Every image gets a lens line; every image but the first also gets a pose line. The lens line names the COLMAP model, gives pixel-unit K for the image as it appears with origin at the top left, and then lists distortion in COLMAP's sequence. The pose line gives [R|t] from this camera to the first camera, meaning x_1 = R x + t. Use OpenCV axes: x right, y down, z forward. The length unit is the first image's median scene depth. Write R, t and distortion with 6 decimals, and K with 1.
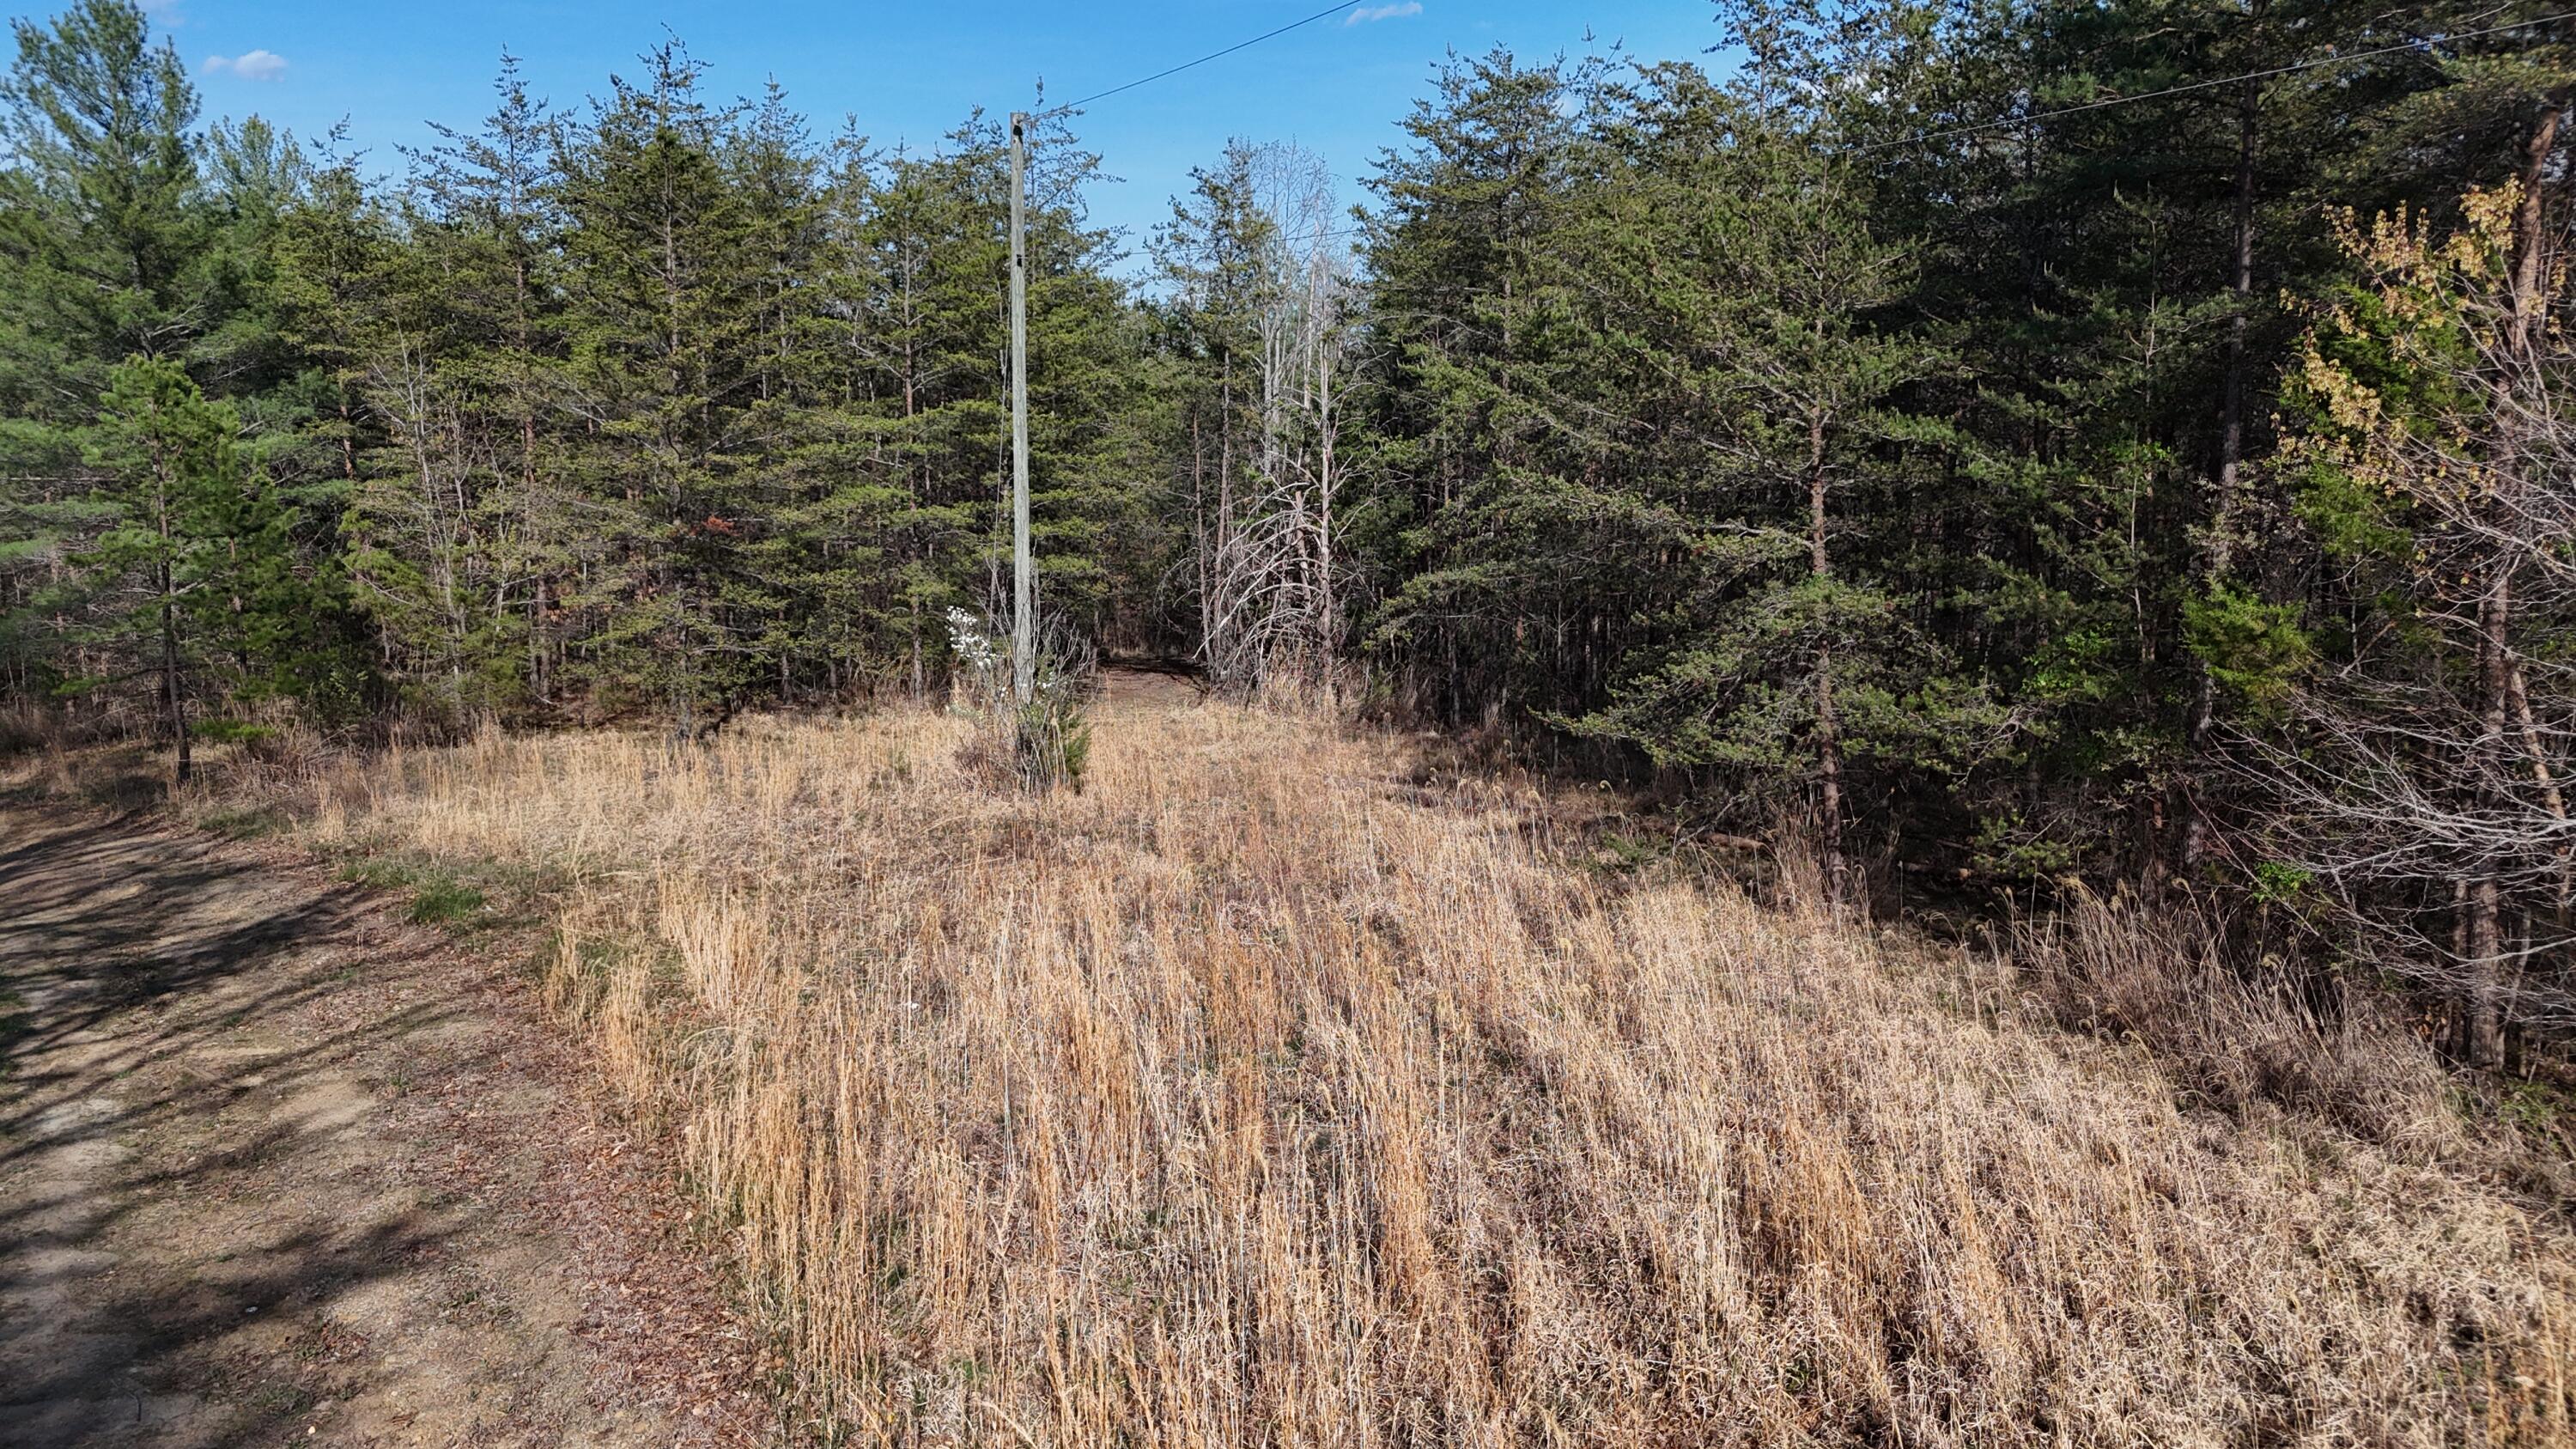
lens RADIAL K [[1862.4, 0, 1286.3], [0, 1862.4, 712.6], [0, 0, 1]] dist [0.077228, -0.079758]
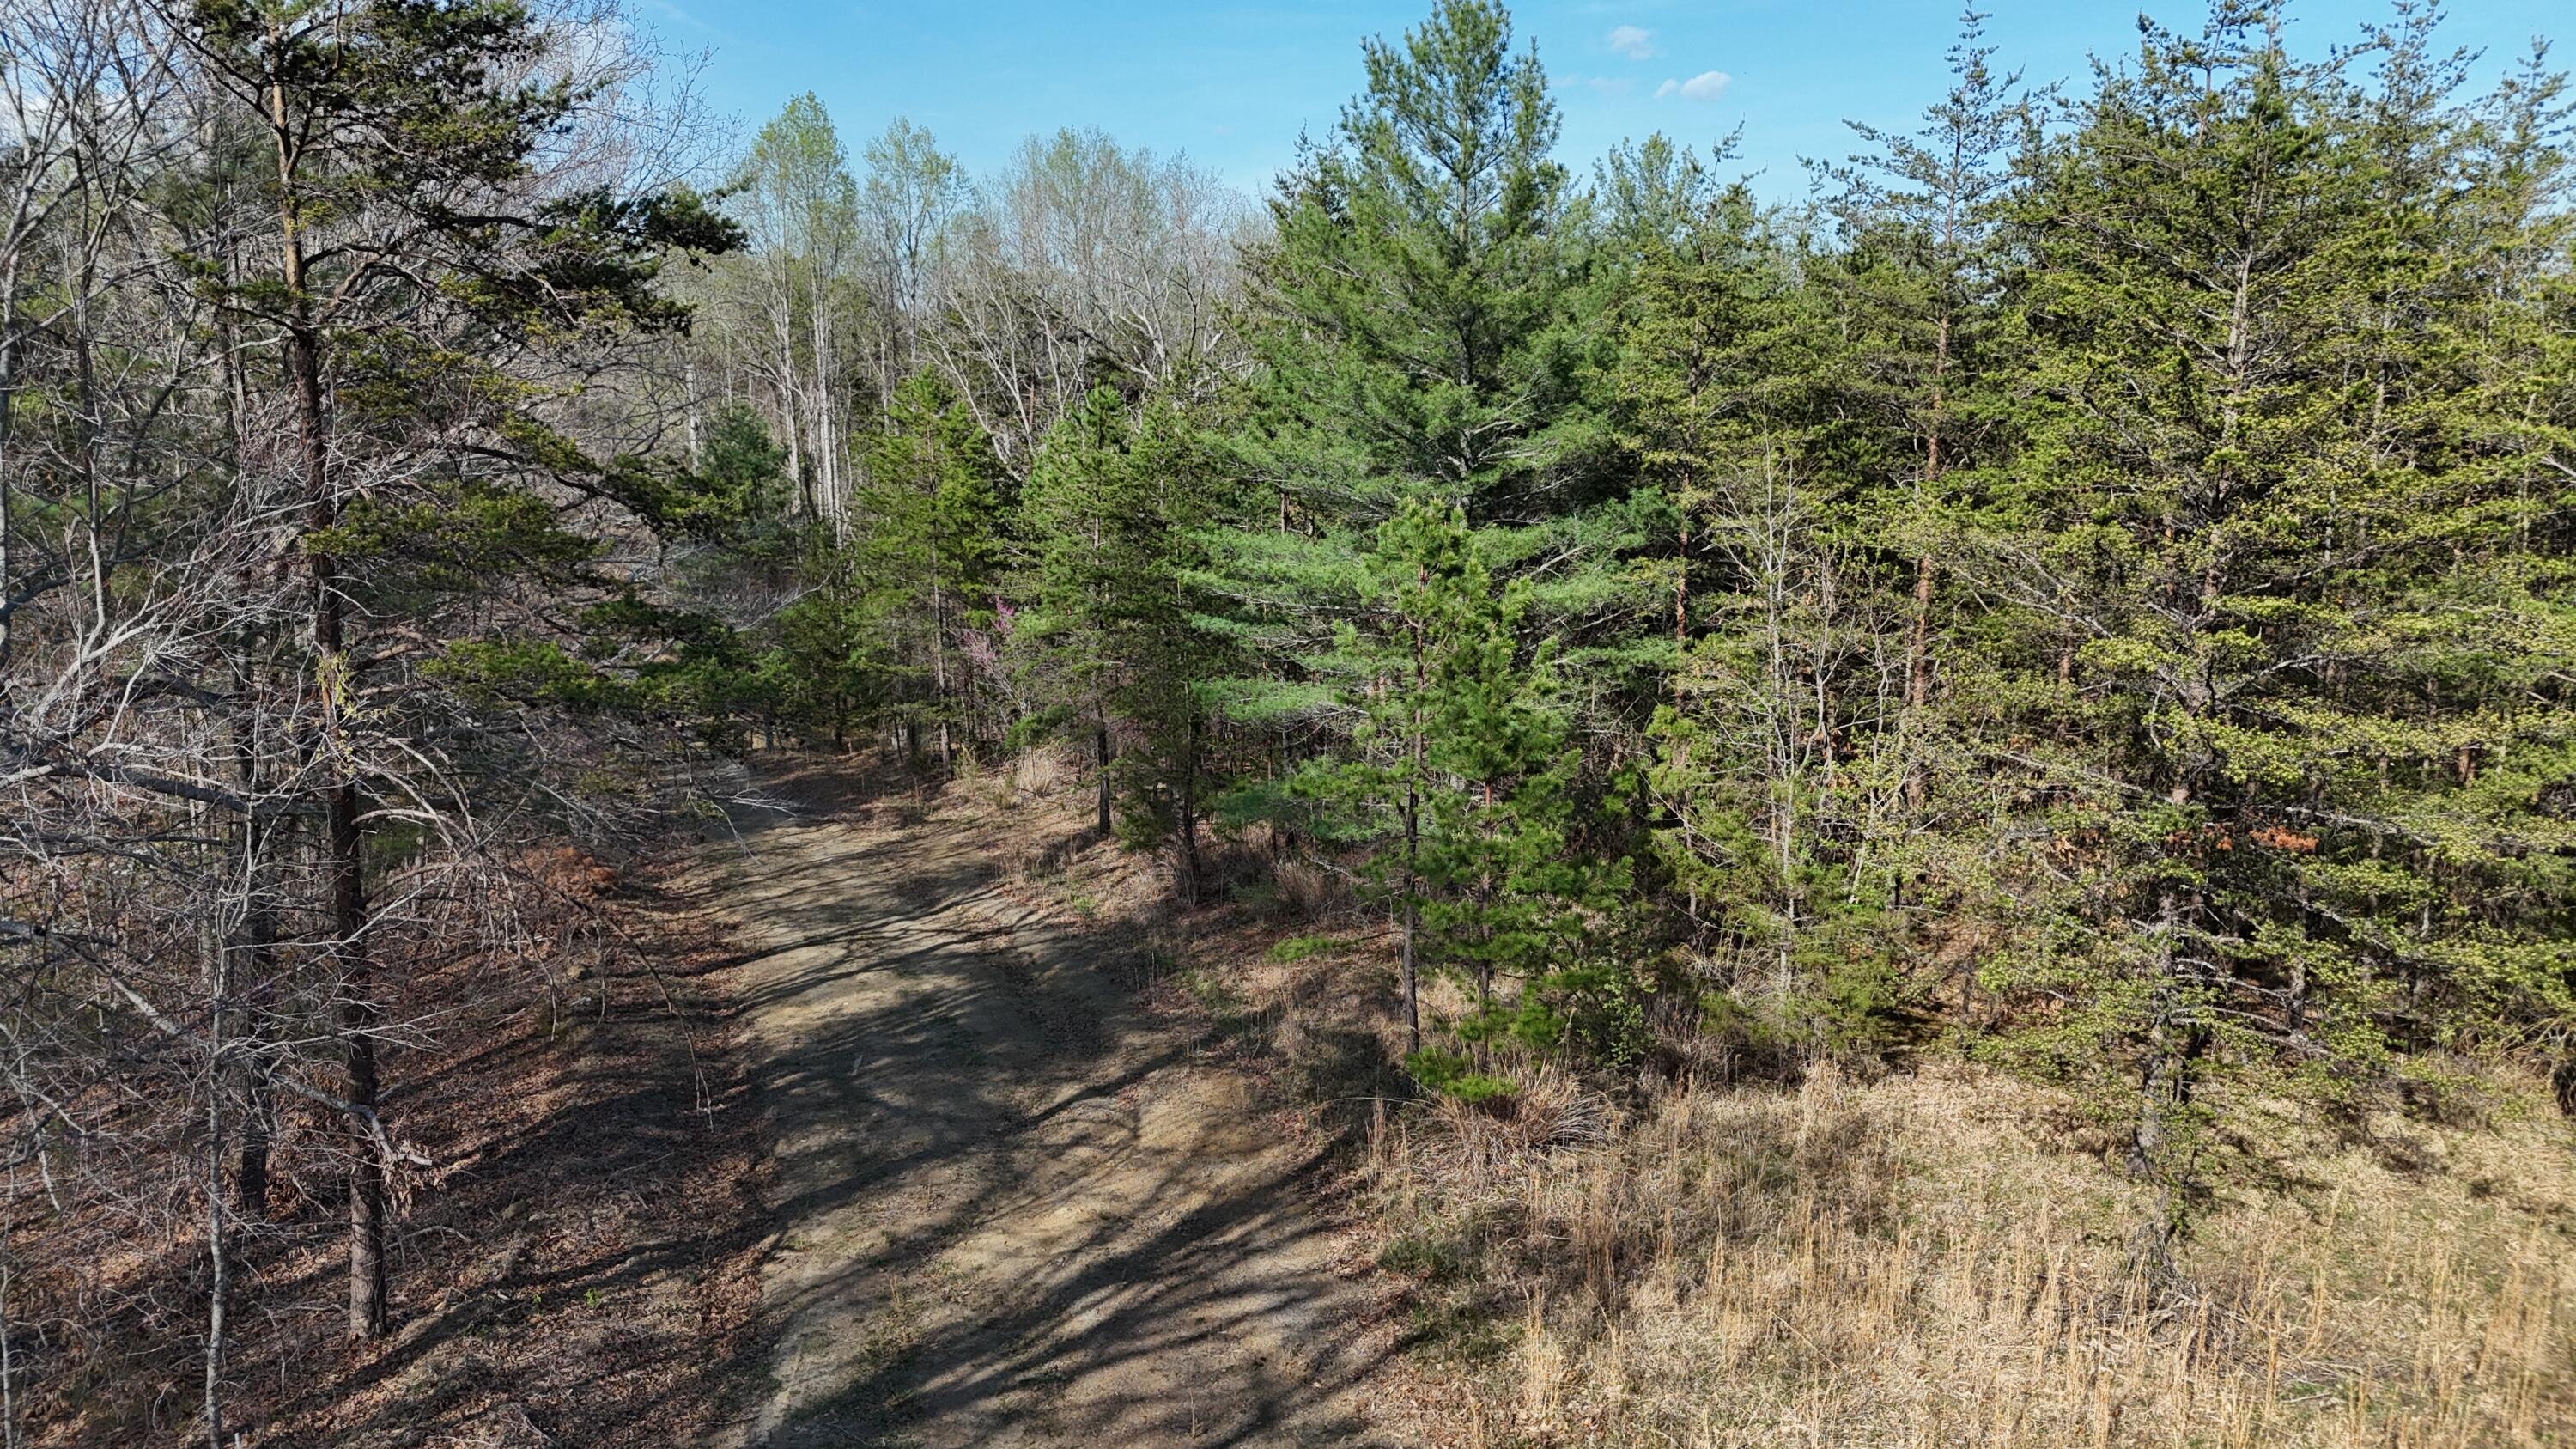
lens RADIAL K [[1862.4, 0, 1286.3], [0, 1862.4, 712.6], [0, 0, 1]] dist [0.077228, -0.079758]
pose [[0.775031, 0.111463, -0.622015, -0.169492], [-0.106539, 0.993279, 0.045244, -0.113018], [0.622878, 0.031203, 0.781697, 0.359955]]
